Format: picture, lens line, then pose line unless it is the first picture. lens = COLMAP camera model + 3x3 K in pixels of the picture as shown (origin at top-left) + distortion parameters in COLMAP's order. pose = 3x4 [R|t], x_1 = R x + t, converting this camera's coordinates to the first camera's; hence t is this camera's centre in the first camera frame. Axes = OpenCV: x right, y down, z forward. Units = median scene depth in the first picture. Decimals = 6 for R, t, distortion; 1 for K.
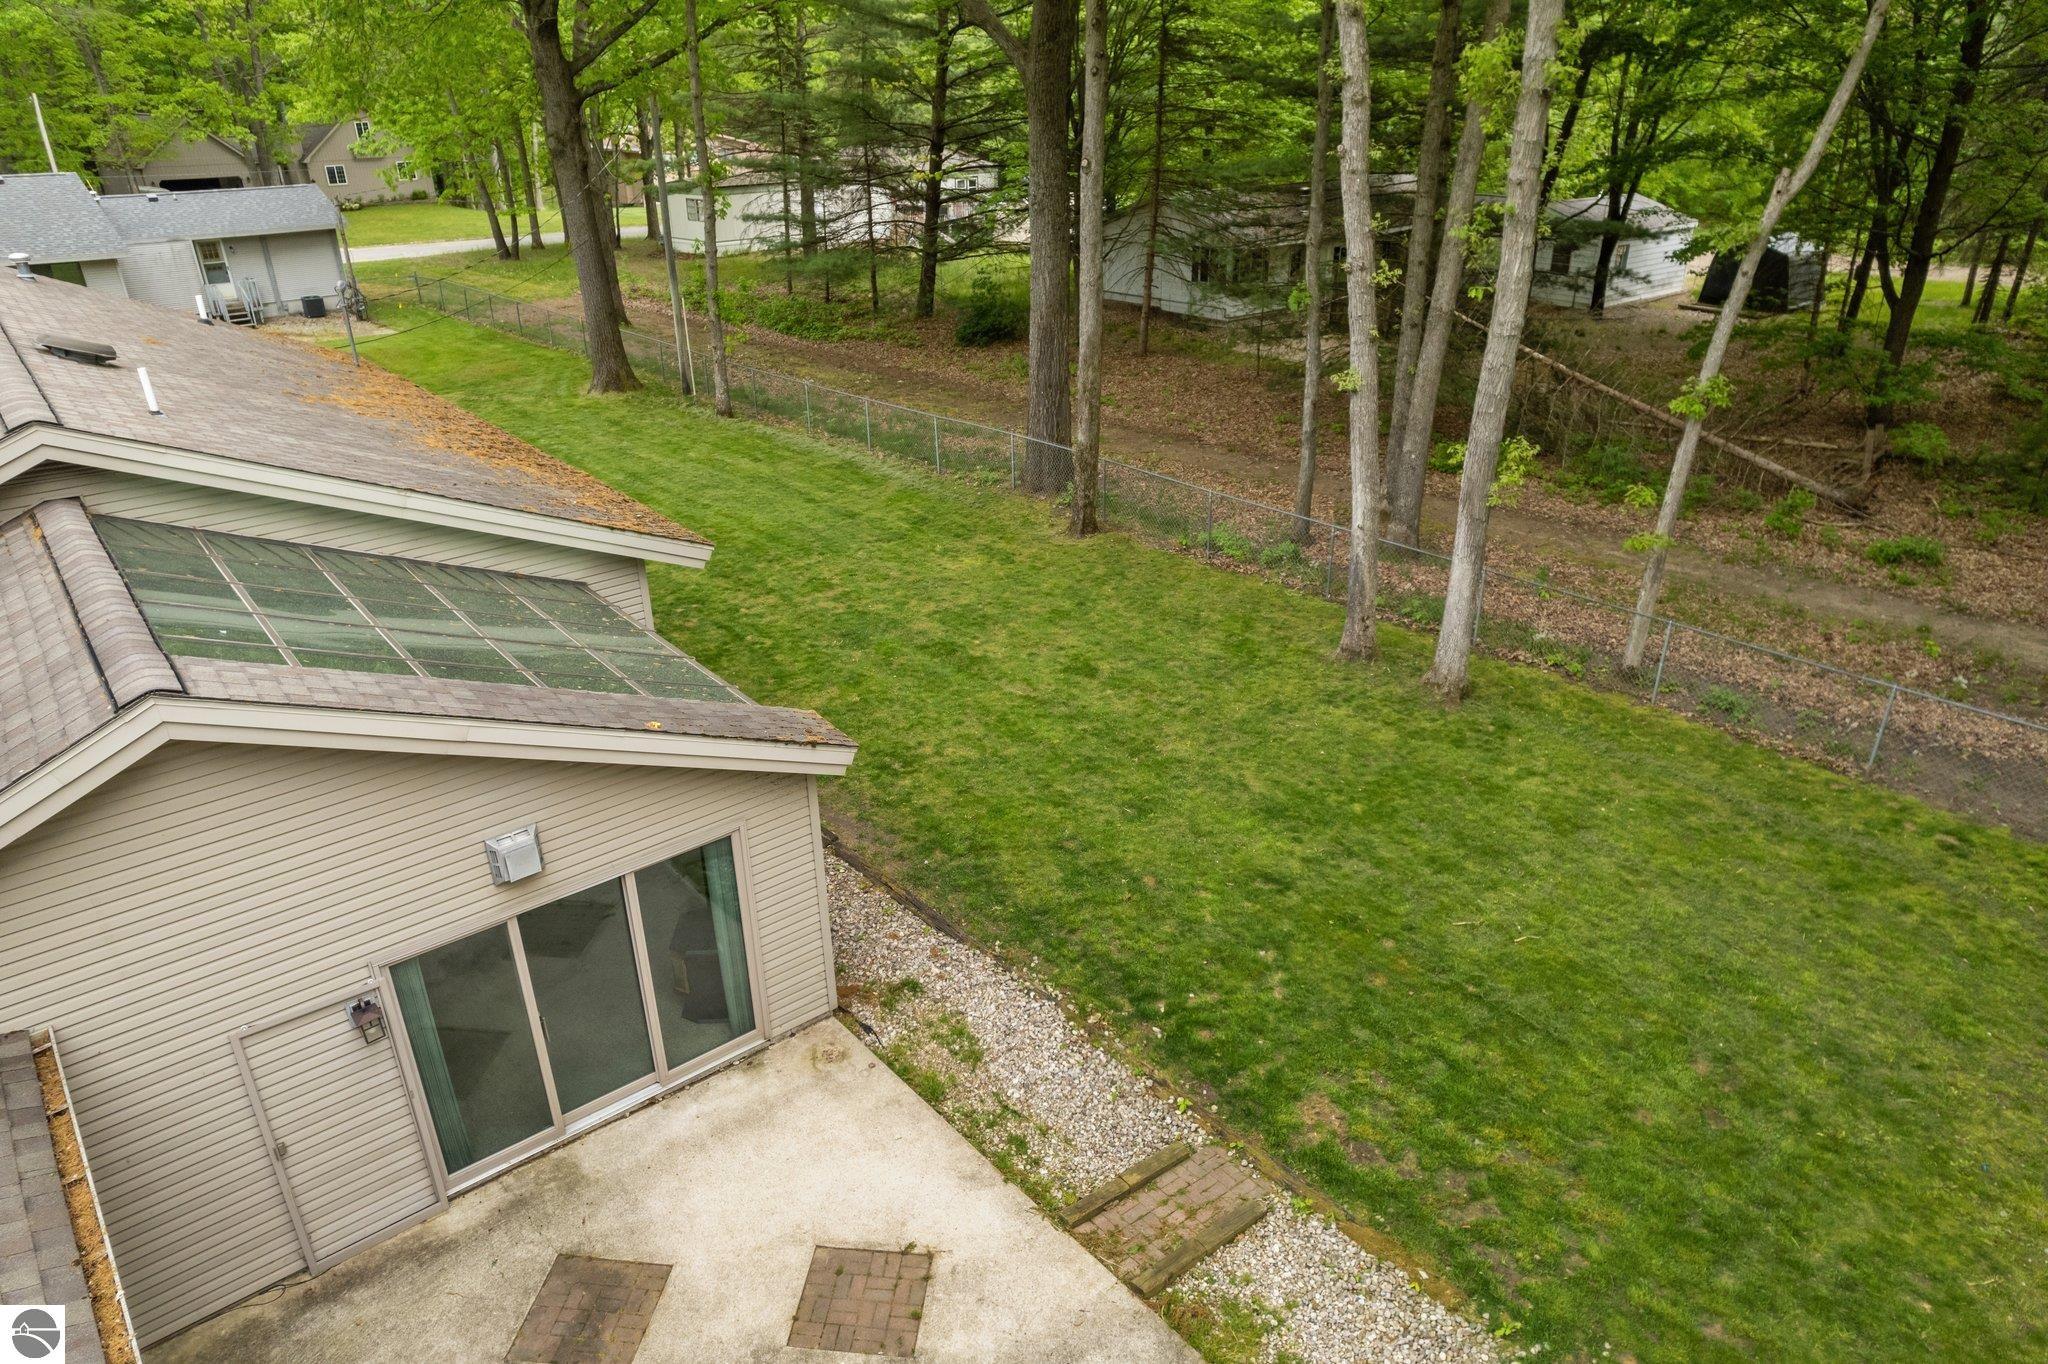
lens RADIAL K [[1332.6, 0, 1033.4], [0, 1332.6, 696.4], [0, 0, 1]] dist [-0.077933, 0.068589]
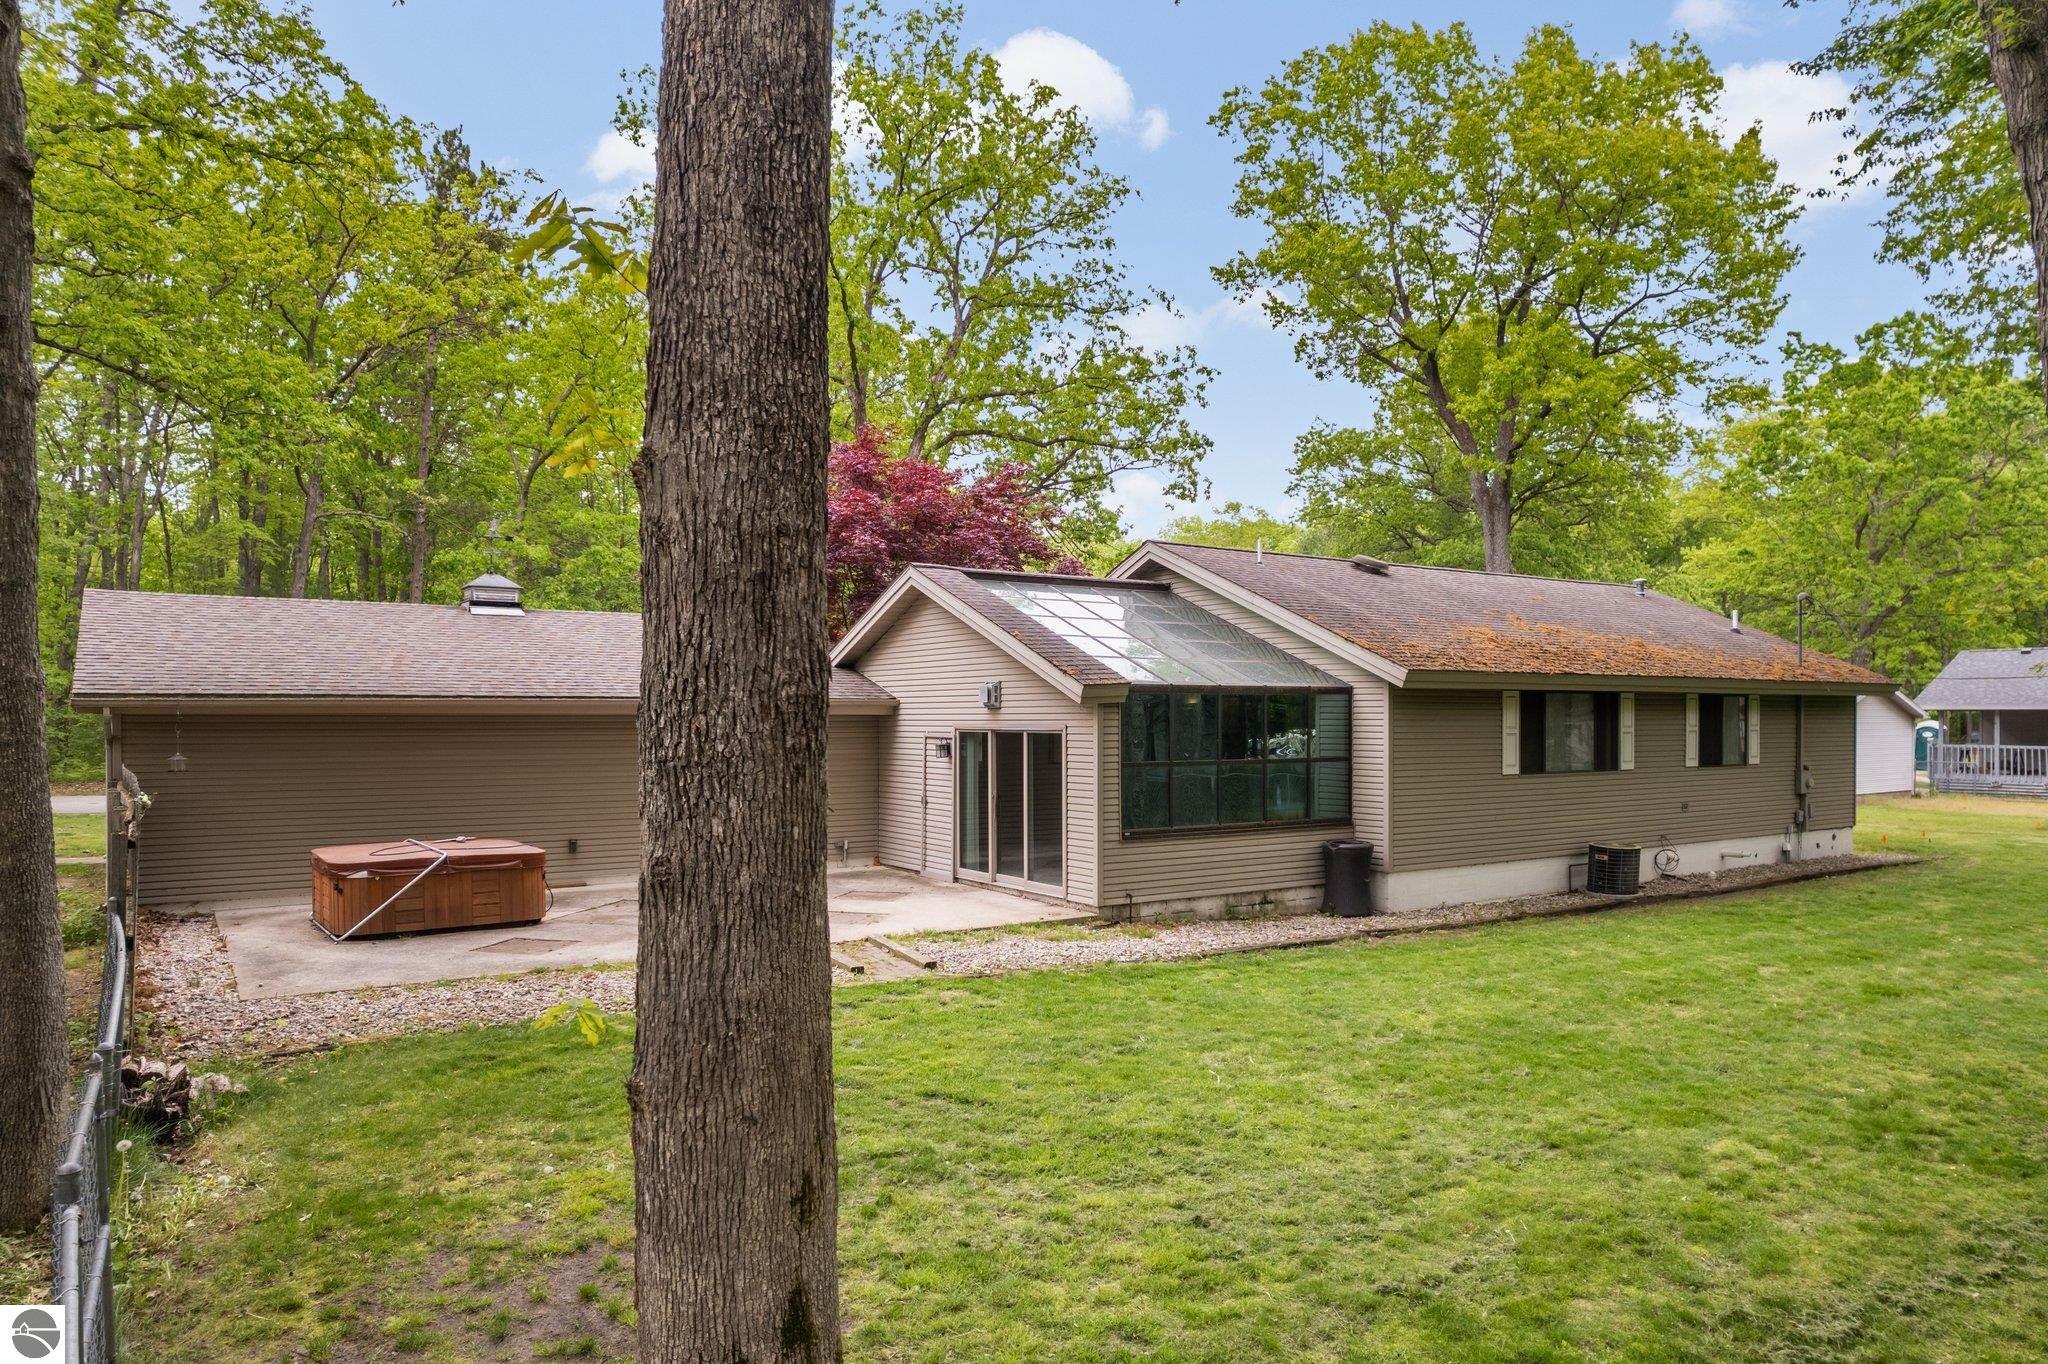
lens RADIAL K [[1296.8, 0, 1056.7], [0, 1296.8, 729.4], [0, 0, 1]] dist [-0.073764, 0.061461]
pose [[-0.093958, 0.028162, -0.995178, 1.003549], [-0.425386, 0.902624, 0.065705, -0.002931], [0.900121, 0.429508, -0.072829, 0.801222]]
